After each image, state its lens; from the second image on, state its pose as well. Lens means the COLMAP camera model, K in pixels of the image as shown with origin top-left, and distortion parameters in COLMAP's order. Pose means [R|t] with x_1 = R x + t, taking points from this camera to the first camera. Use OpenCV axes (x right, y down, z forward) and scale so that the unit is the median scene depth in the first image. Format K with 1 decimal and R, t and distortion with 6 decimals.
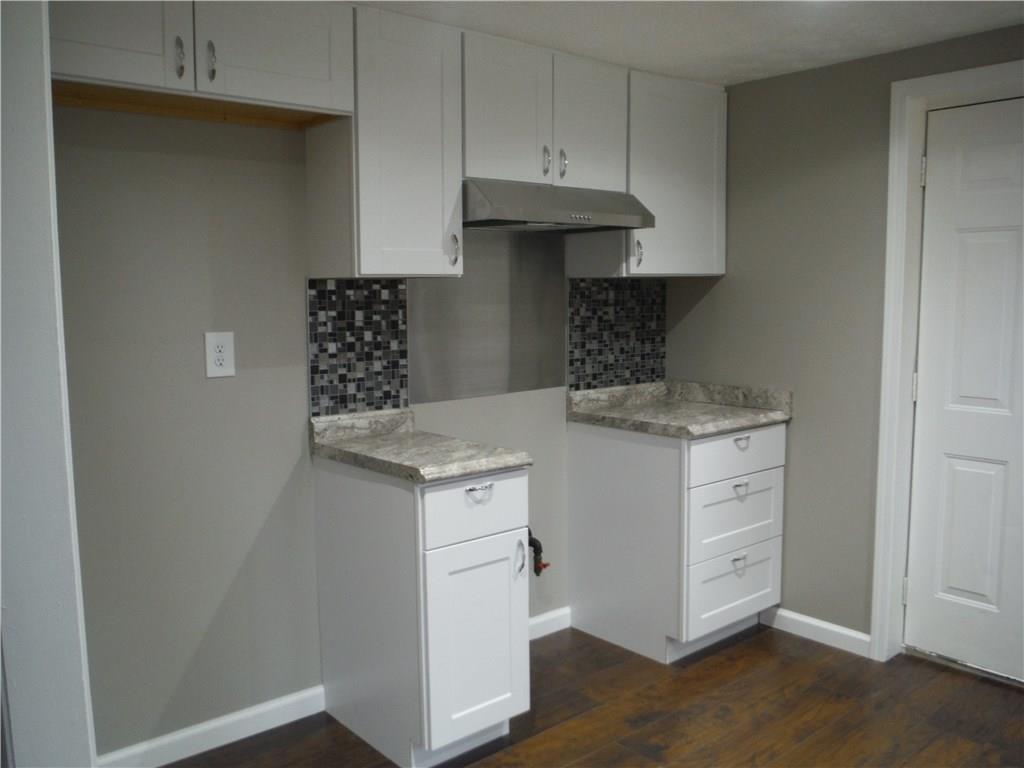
lens RADIAL K [[865.2, 0, 512.0], [0, 865.2, 384.0], [0, 0, 1]] dist [-0.111264, 0.115028]
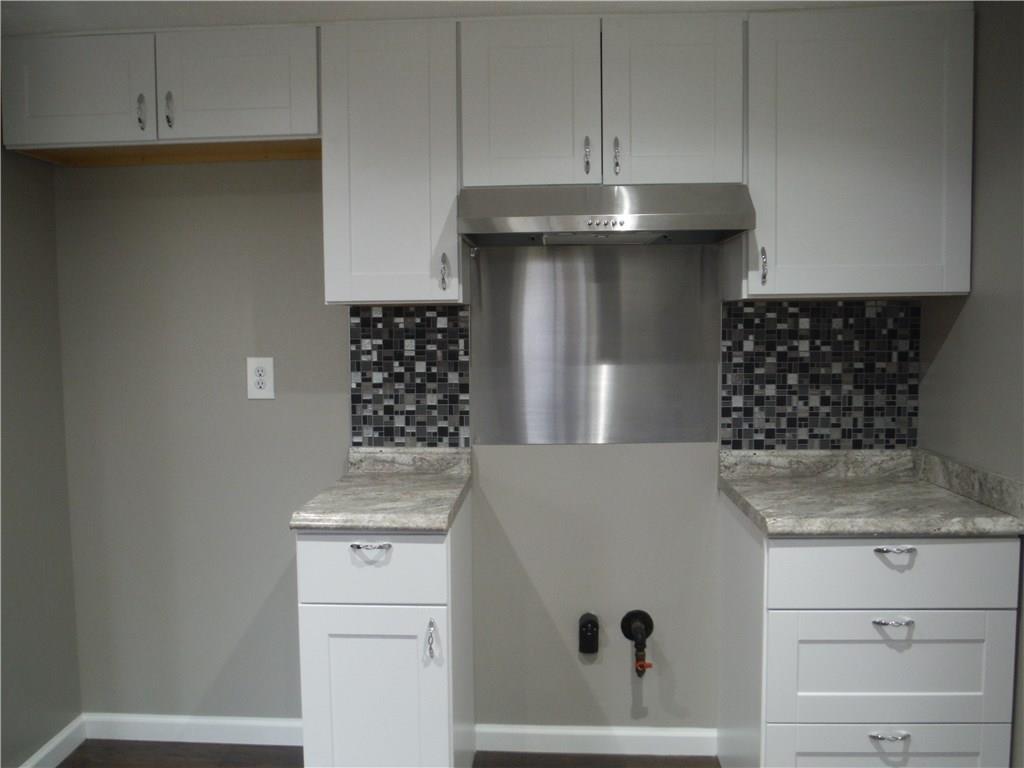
lens RADIAL K [[865.2, 0, 512.0], [0, 865.2, 384.0], [0, 0, 1]] dist [-0.111264, 0.115028]
pose [[0.728727, 0.055506, -0.682551, 0.530422], [-0.070866, 0.997471, 0.005456, -0.047729], [0.681128, 0.044394, 0.730818, 0.374669]]
